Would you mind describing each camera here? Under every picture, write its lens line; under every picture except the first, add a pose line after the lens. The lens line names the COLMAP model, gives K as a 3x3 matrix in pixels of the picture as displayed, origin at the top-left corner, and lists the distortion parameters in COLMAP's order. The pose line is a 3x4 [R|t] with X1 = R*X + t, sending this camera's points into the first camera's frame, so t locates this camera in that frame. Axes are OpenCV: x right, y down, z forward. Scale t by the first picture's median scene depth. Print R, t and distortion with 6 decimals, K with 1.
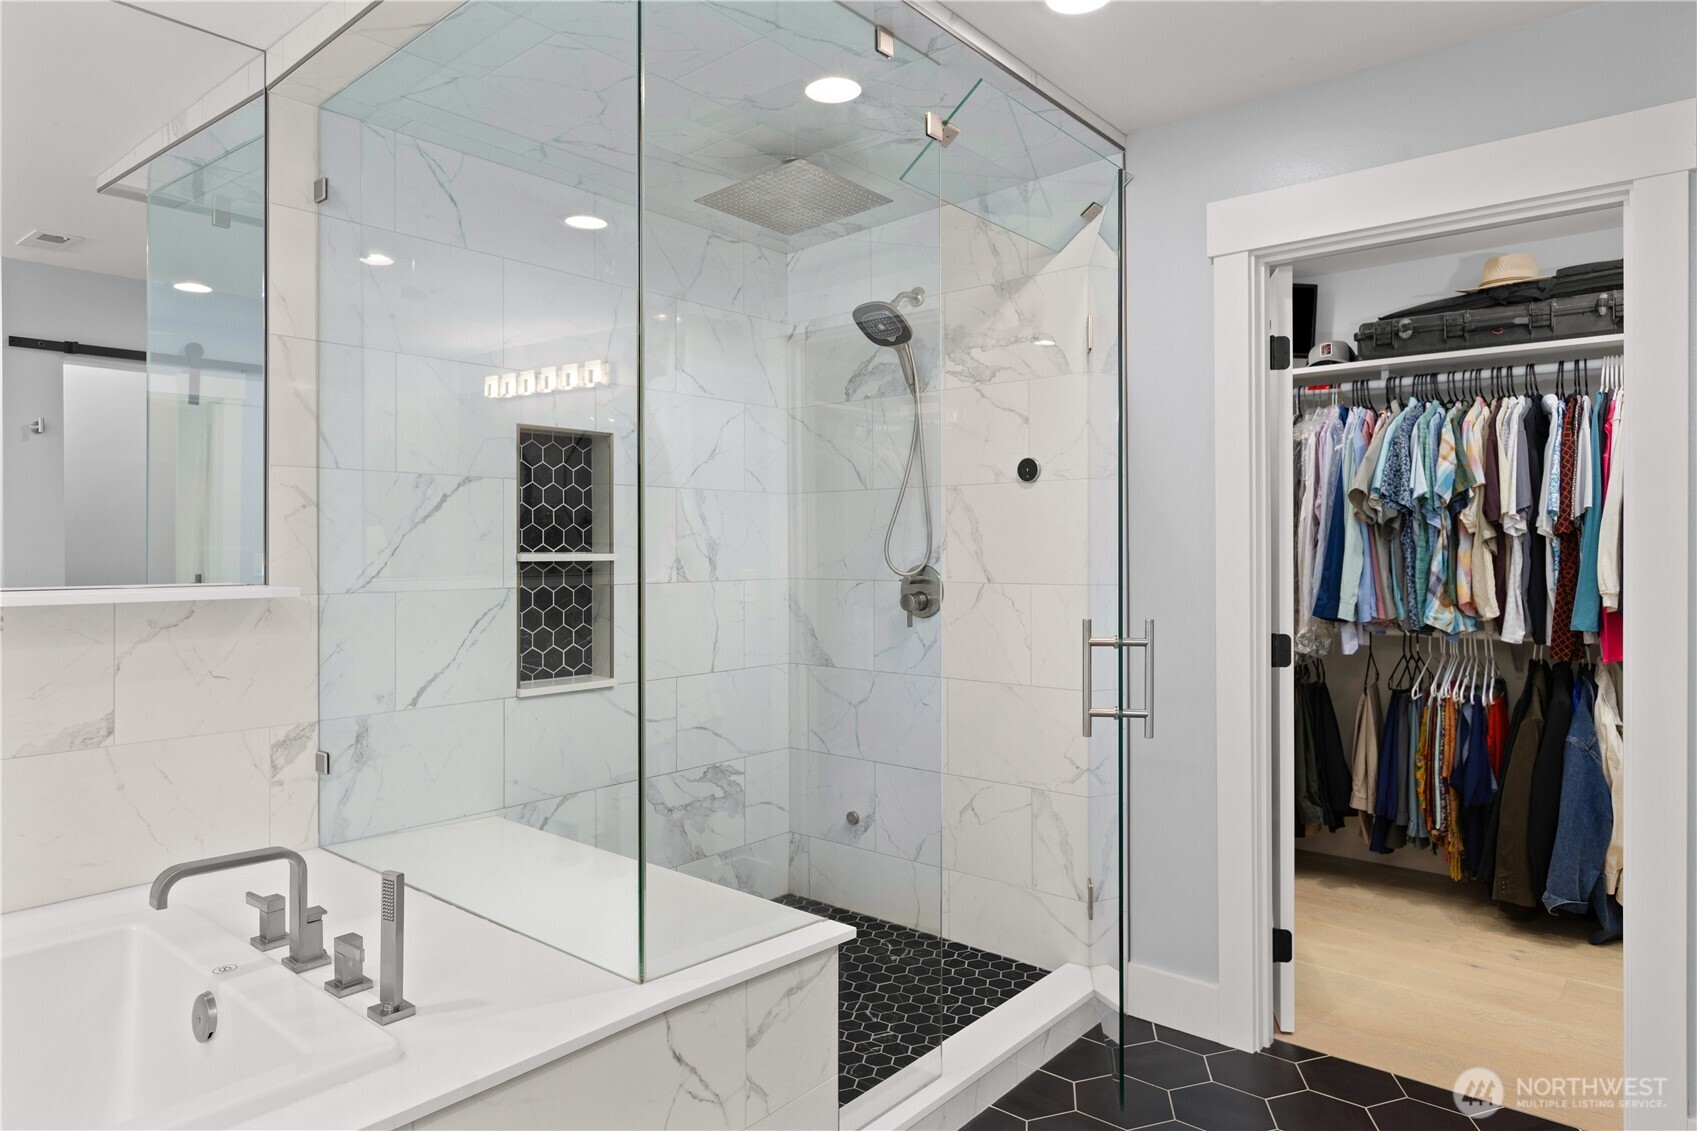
lens RADIAL K [[1011.8, 0, 848.5], [0, 1011.8, 565.5], [0, 0, 1]] dist [-0.006081, -0.002649]
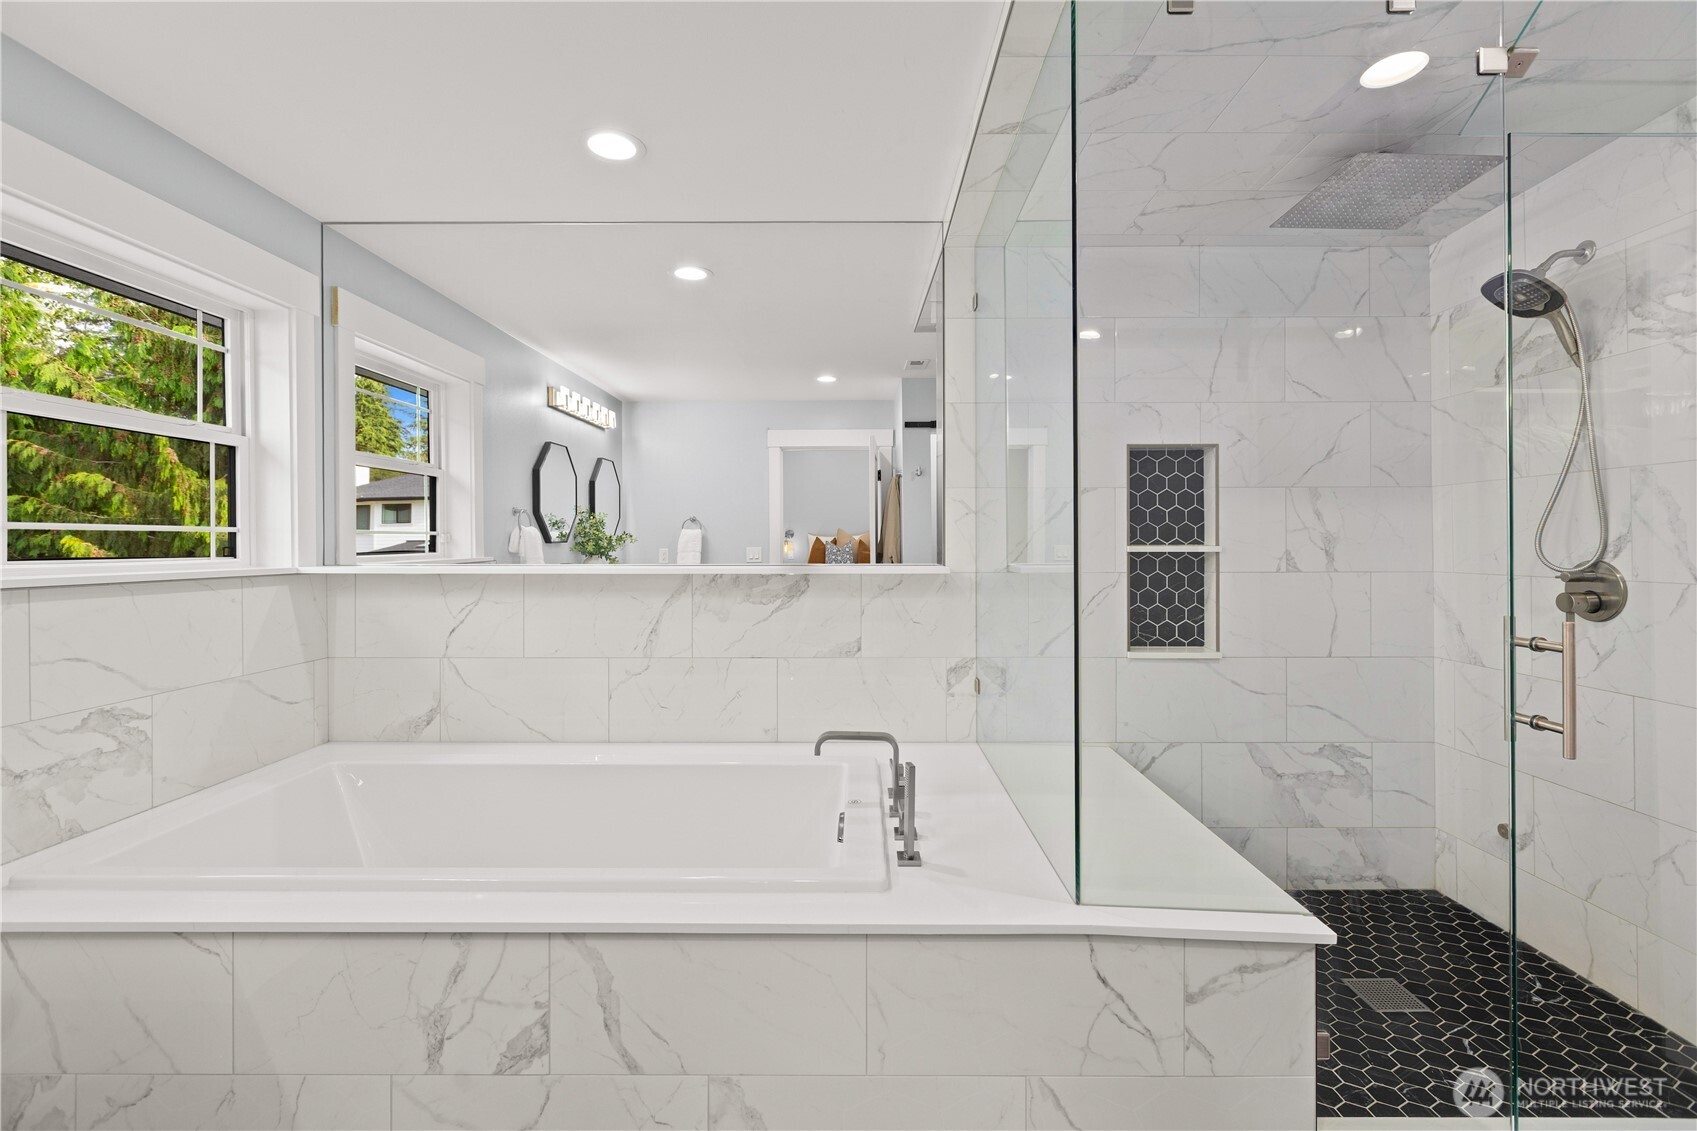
lens RADIAL K [[743.4, 0, 850.6], [0, 743.4, 550.2], [0, 0, 1]] dist [-0.002984, -0.000273]
pose [[0.650926, 0.007474, -0.759104, 0.147841], [-0.011561, 0.999933, -0.000069, -0.001927], [0.759053, 0.008821, 0.650969, 0.112656]]
